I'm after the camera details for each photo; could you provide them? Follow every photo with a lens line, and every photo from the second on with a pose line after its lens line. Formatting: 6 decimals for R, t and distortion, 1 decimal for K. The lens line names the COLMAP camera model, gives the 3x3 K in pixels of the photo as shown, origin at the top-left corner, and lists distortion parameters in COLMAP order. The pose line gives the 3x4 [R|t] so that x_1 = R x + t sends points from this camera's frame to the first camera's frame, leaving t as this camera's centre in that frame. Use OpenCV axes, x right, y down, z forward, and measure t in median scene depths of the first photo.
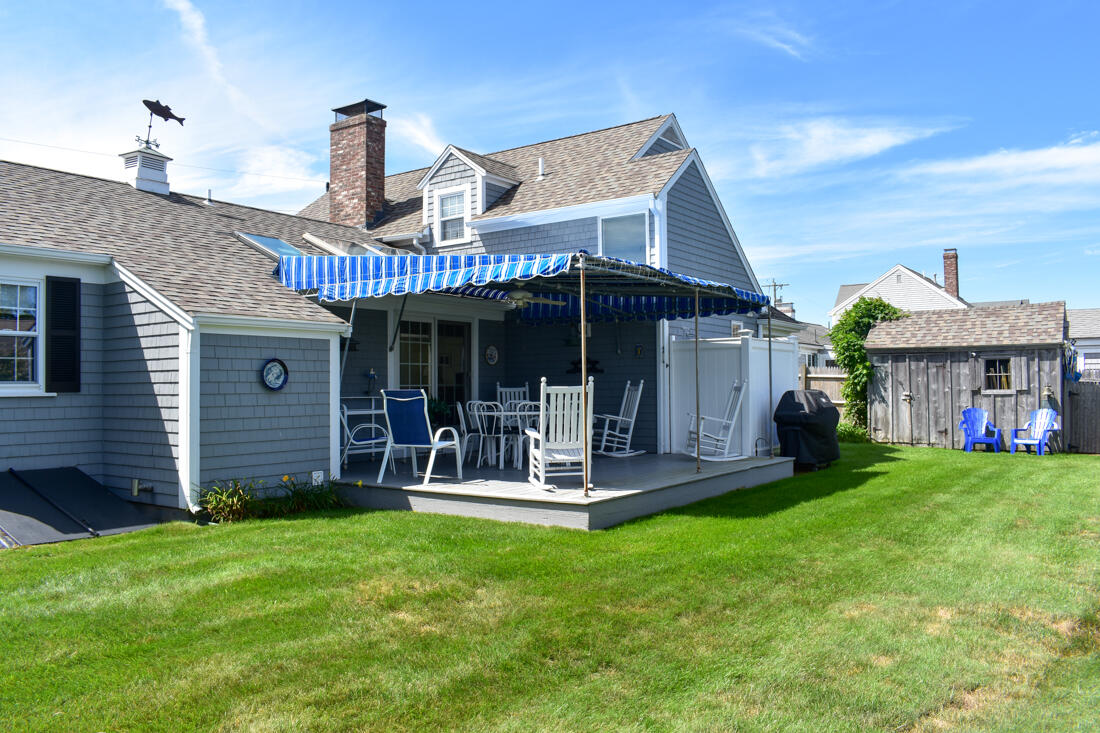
lens RADIAL K [[860.8, 0, 547.3], [0, 860.8, 368.3], [0, 0, 1]] dist [-0.107633, 0.028920]
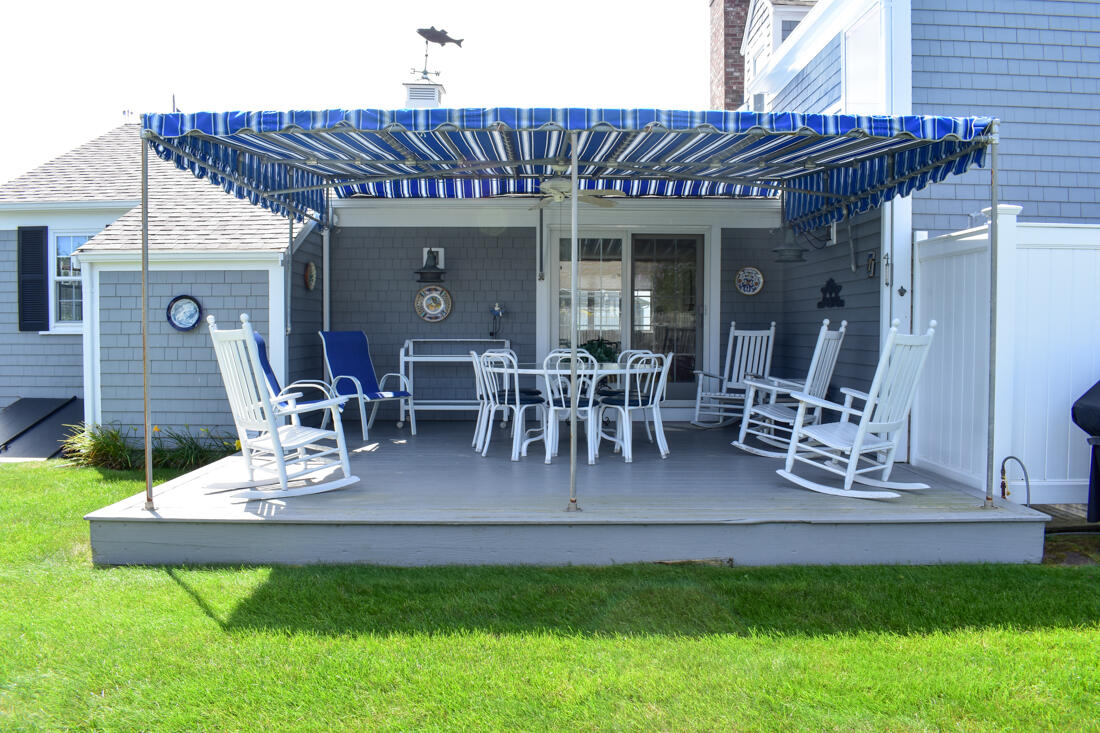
lens RADIAL K [[860.8, 0, 551.1], [0, 860.8, 368.6], [0, 0, 1]] dist [-0.107633, 0.028920]
pose [[0.584003, 0.047887, -0.810338, 0.424459], [0.010748, 0.997715, 0.066706, 0.007285], [0.811680, -0.047666, 0.582154, 0.537120]]
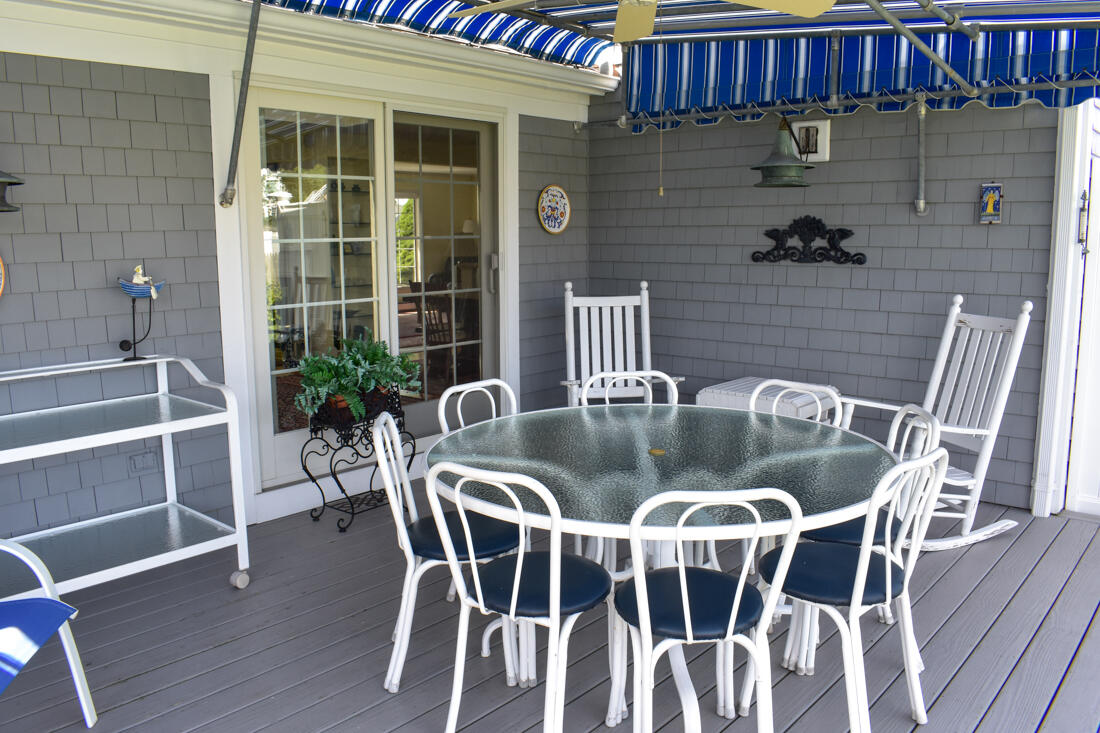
lens RADIAL K [[860.8, 0, 551.0], [0, 860.8, 371.2], [0, 0, 1]] dist [-0.107633, 0.028920]
pose [[0.994731, 0.017857, -0.100957, -0.027843], [0.000919, 0.983124, 0.182940, -0.015685], [0.102520, -0.182069, 0.977927, 0.664561]]
